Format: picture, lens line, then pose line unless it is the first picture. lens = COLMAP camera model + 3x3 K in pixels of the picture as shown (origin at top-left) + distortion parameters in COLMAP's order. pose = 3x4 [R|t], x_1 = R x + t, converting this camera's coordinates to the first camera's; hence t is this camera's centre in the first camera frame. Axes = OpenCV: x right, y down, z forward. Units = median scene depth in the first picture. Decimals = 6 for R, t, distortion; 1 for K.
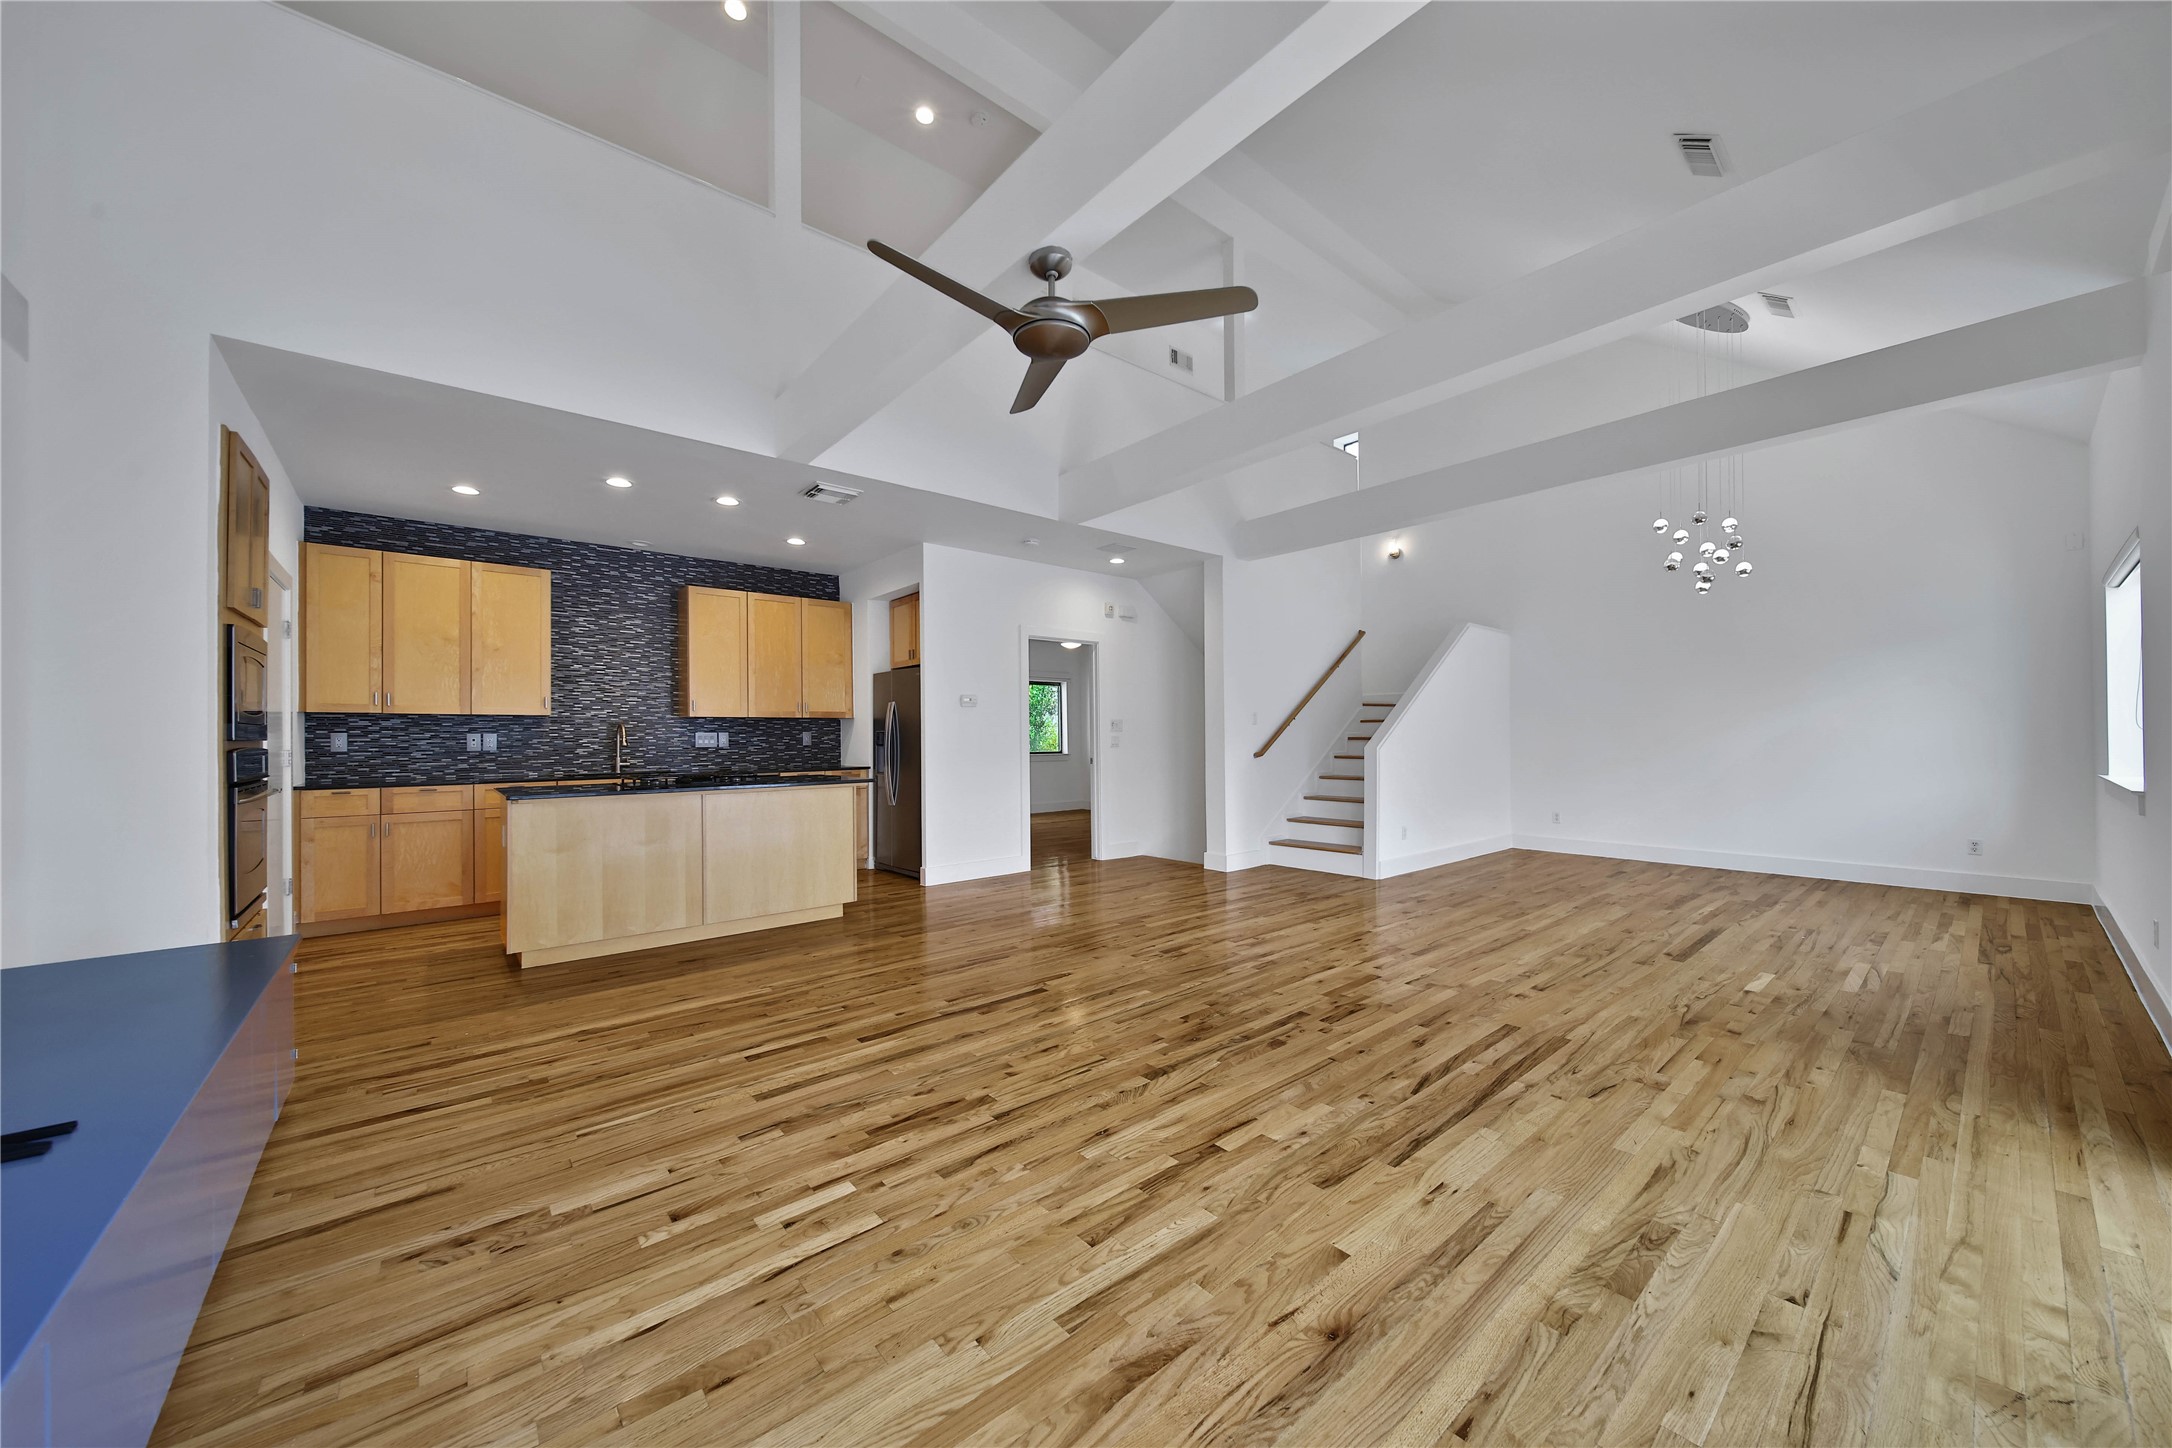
lens RADIAL K [[769.3, 0, 1082.5], [0, 769.3, 734.0], [0, 0, 1]] dist [0.000399, -0.001525]
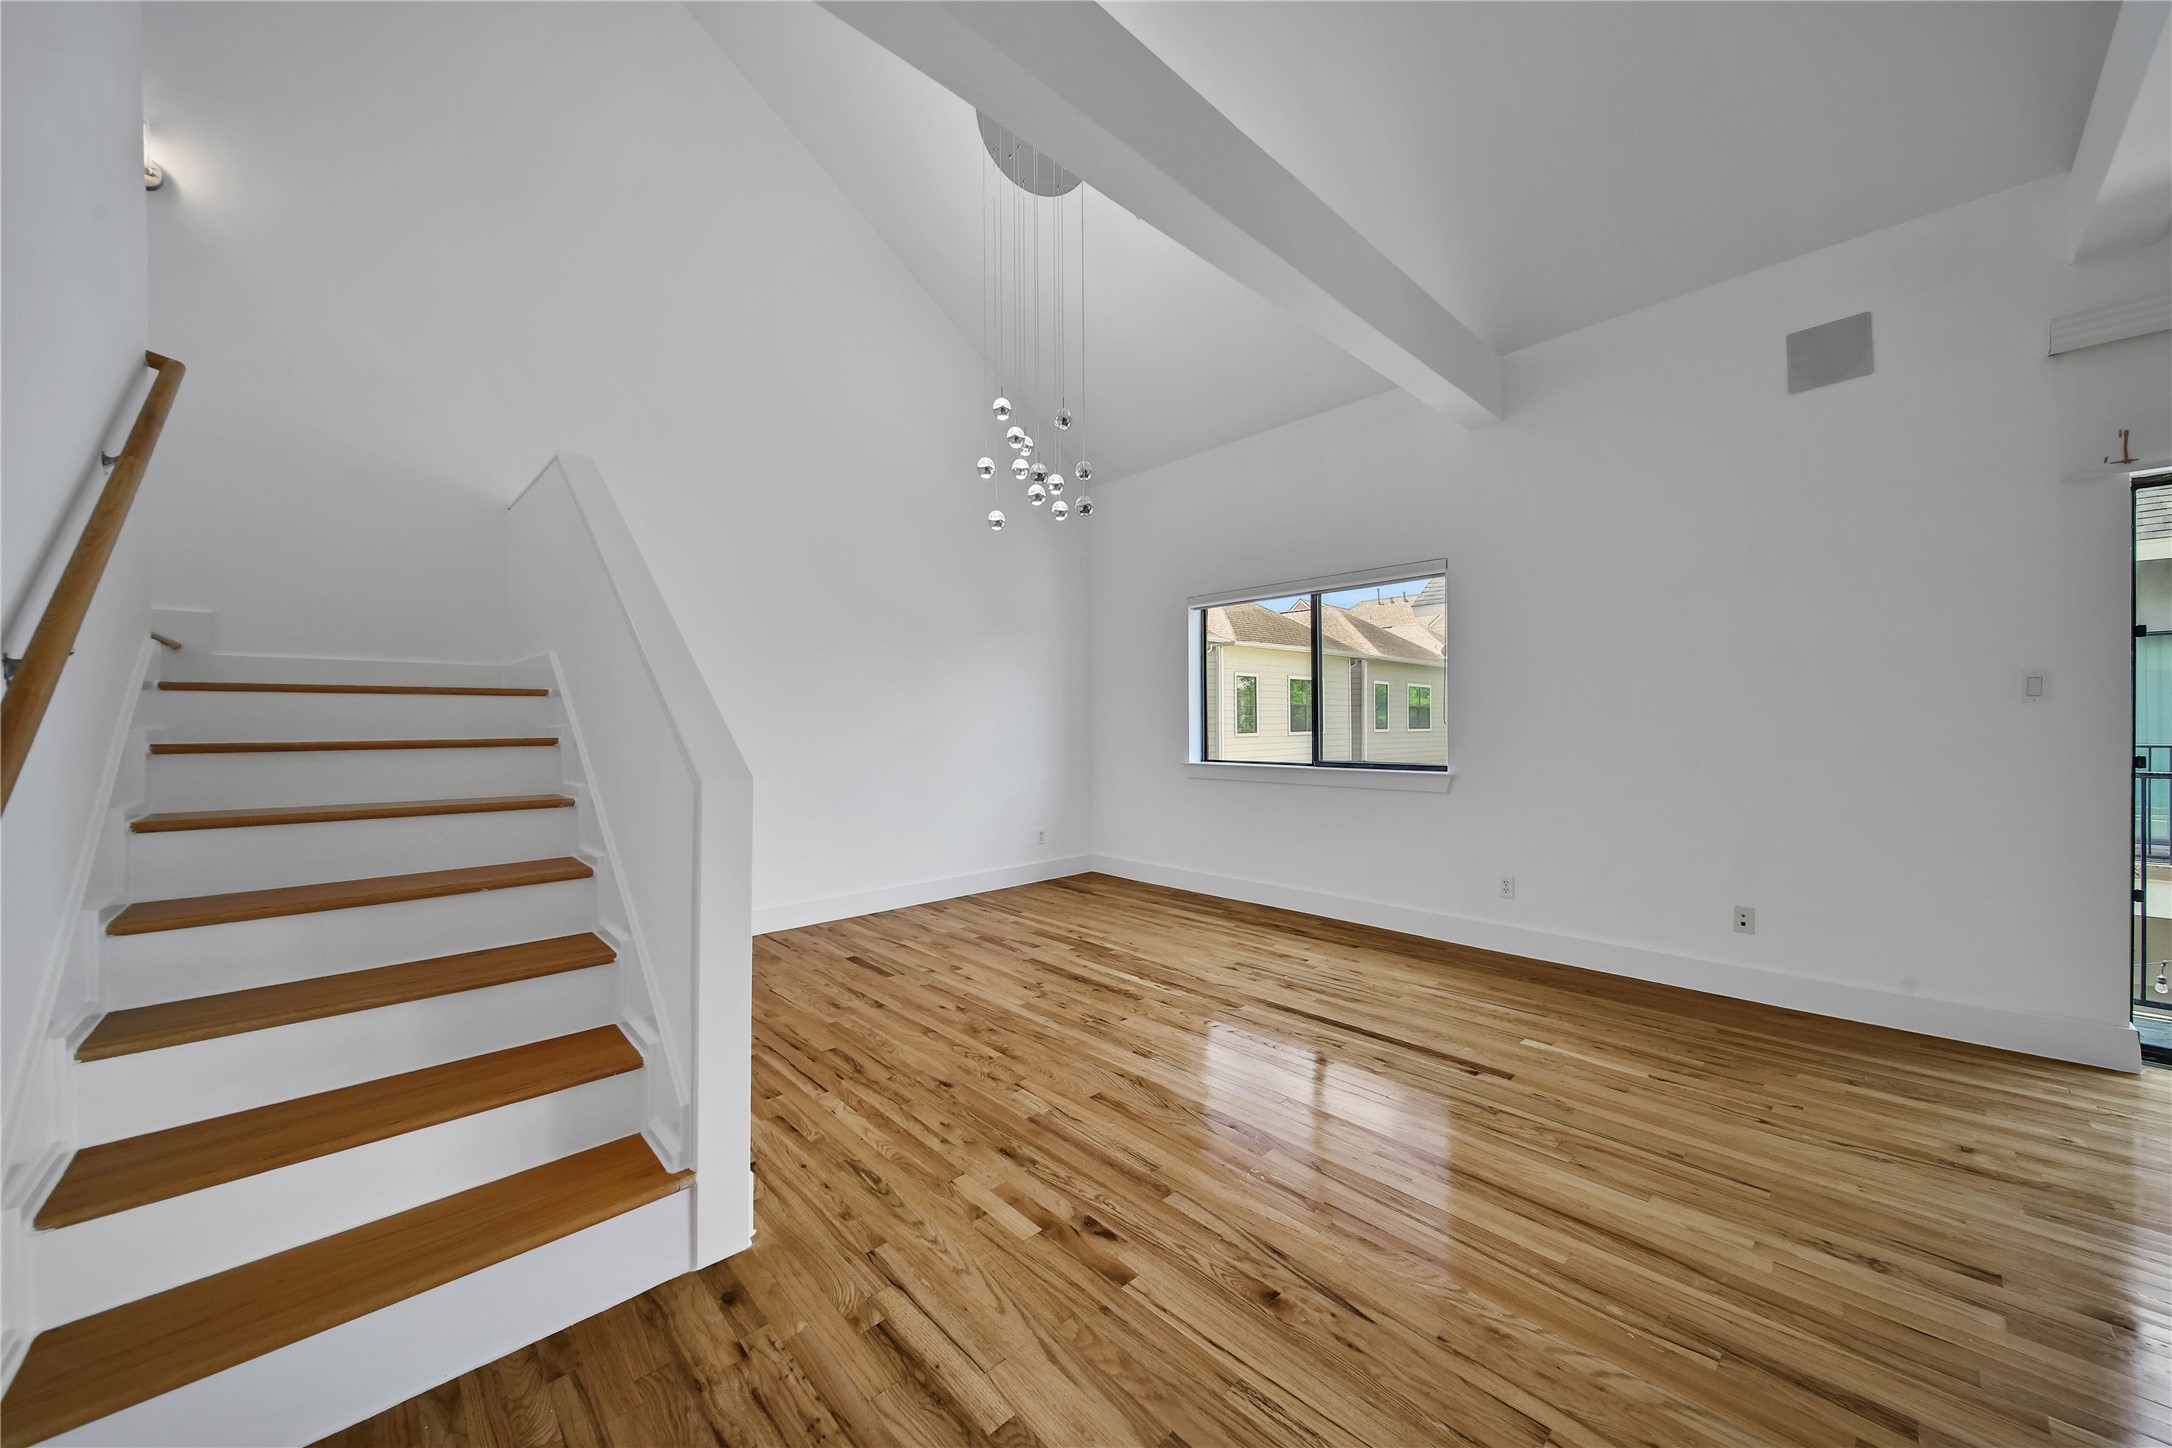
lens RADIAL K [[773.1, 0, 1082.9], [0, 773.1, 728.7], [0, 0, 1]] dist [0.001116, -0.002351]
pose [[-0.053138, -0.000056, 0.998587, 0.137264], [0.003168, 0.999995, 0.000225, 0.000553], [-0.998582, 0.003175, -0.053138, 1.341222]]
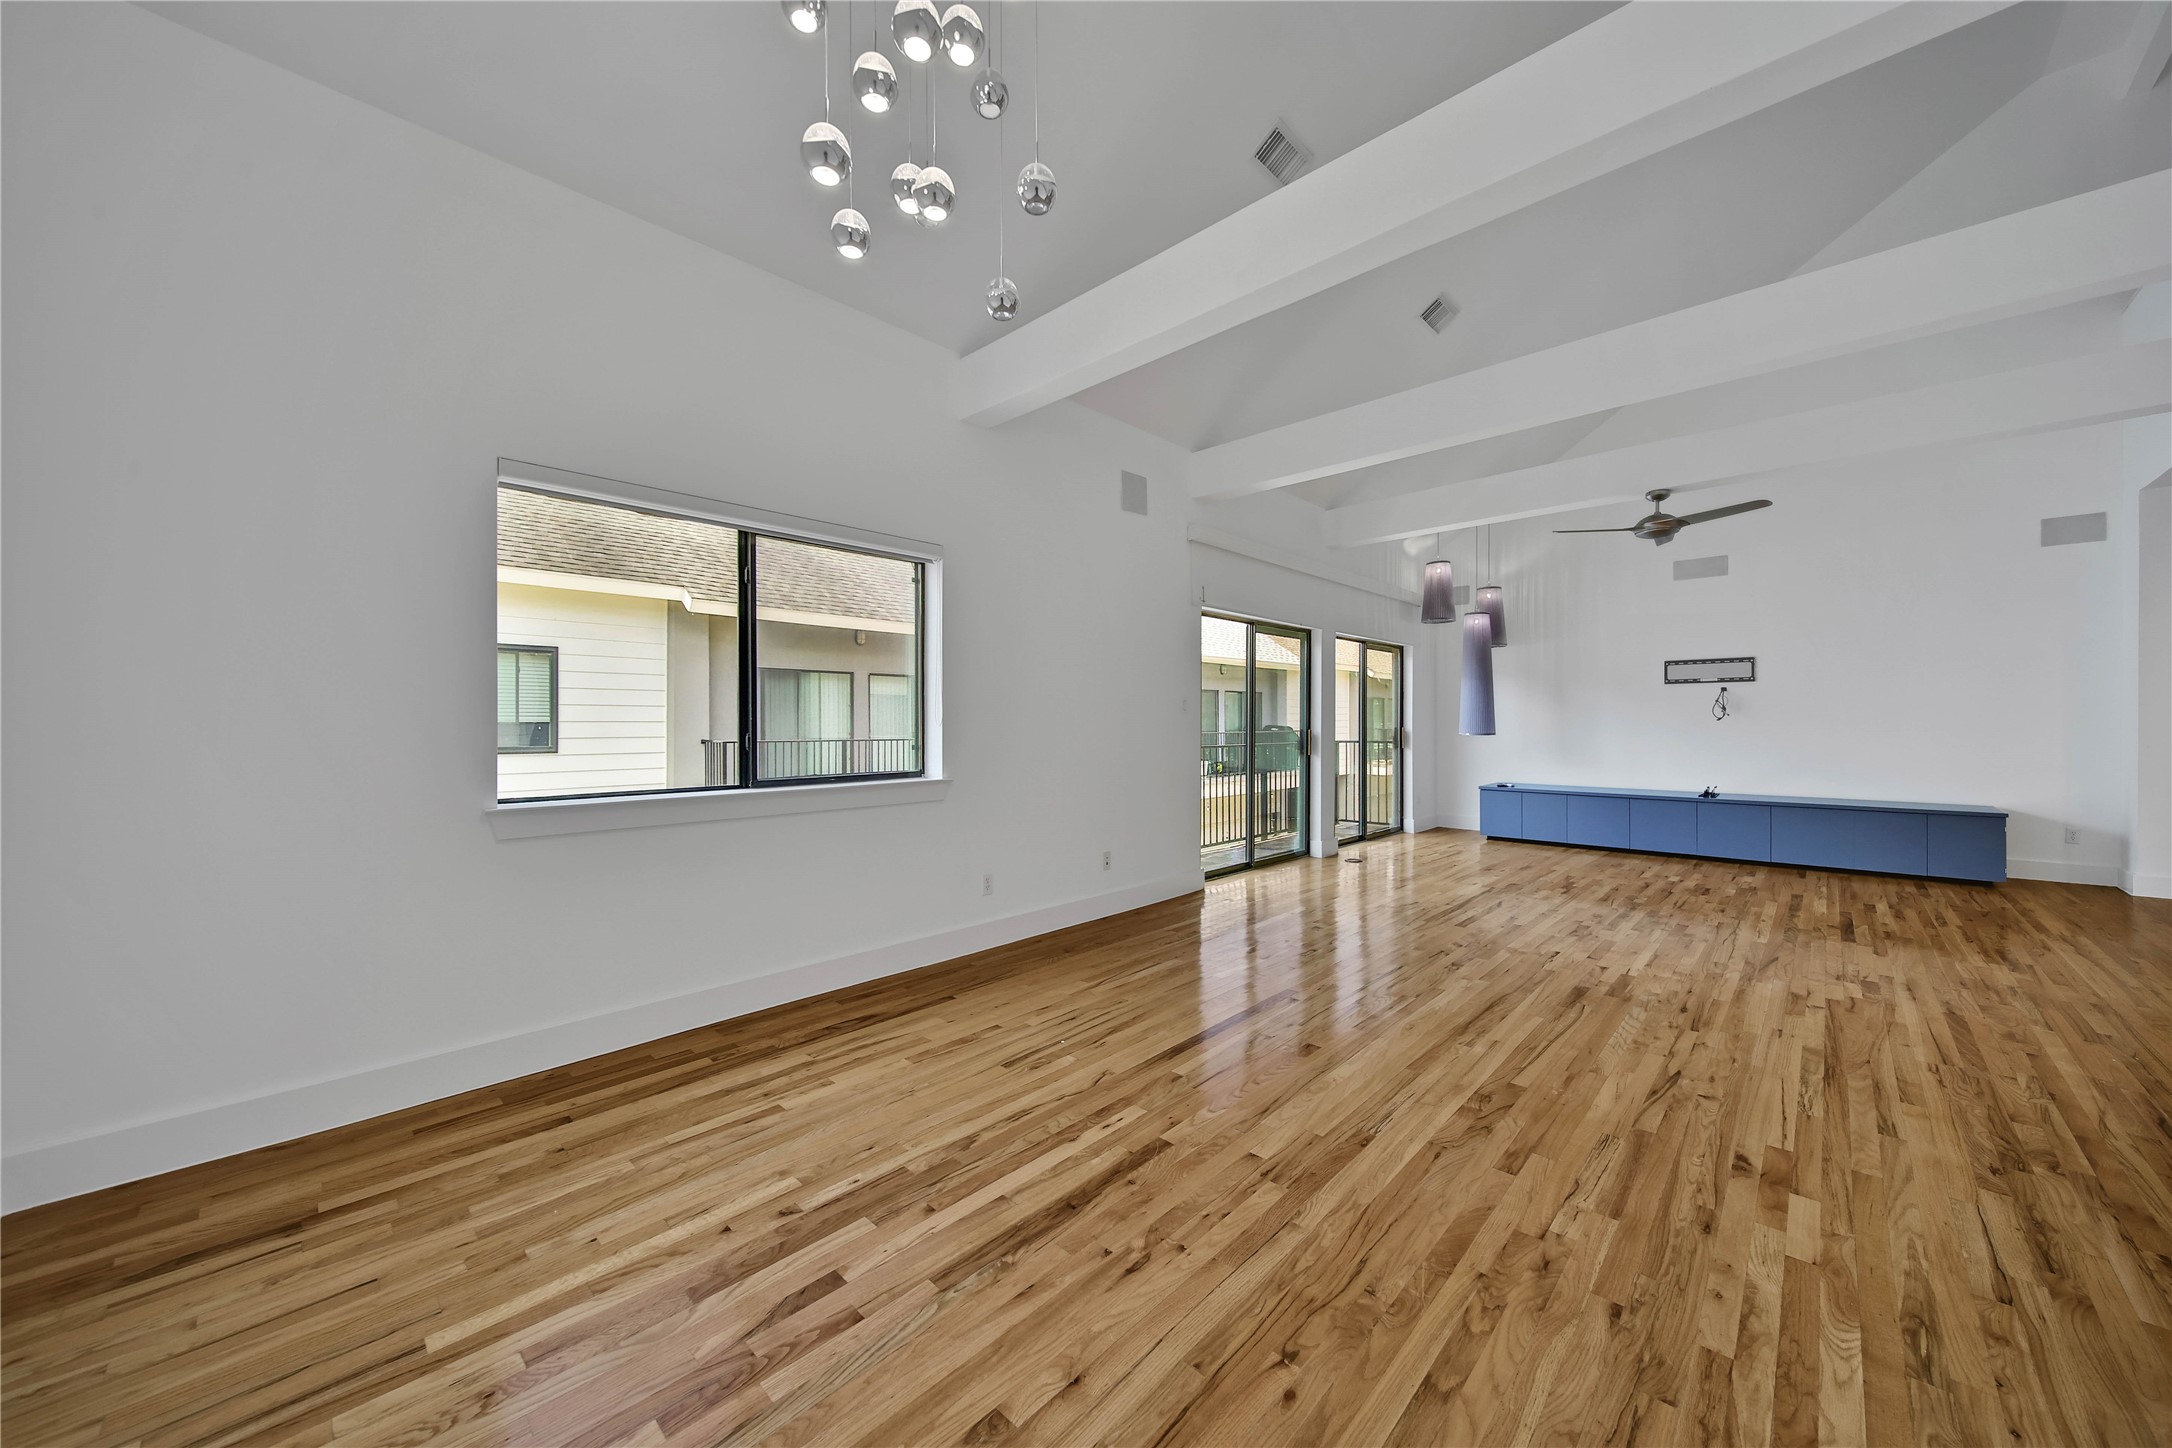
lens RADIAL K [[773.1, 0, 1082.9], [0, 773.1, 728.7], [0, 0, 1]] dist [0.001116, -0.002351]
pose [[-0.994273, 0.011348, -0.106261, 1.051013], [0.010720, 0.999922, 0.006476, -0.004632], [0.106326, 0.005299, -0.994317, 1.760567]]
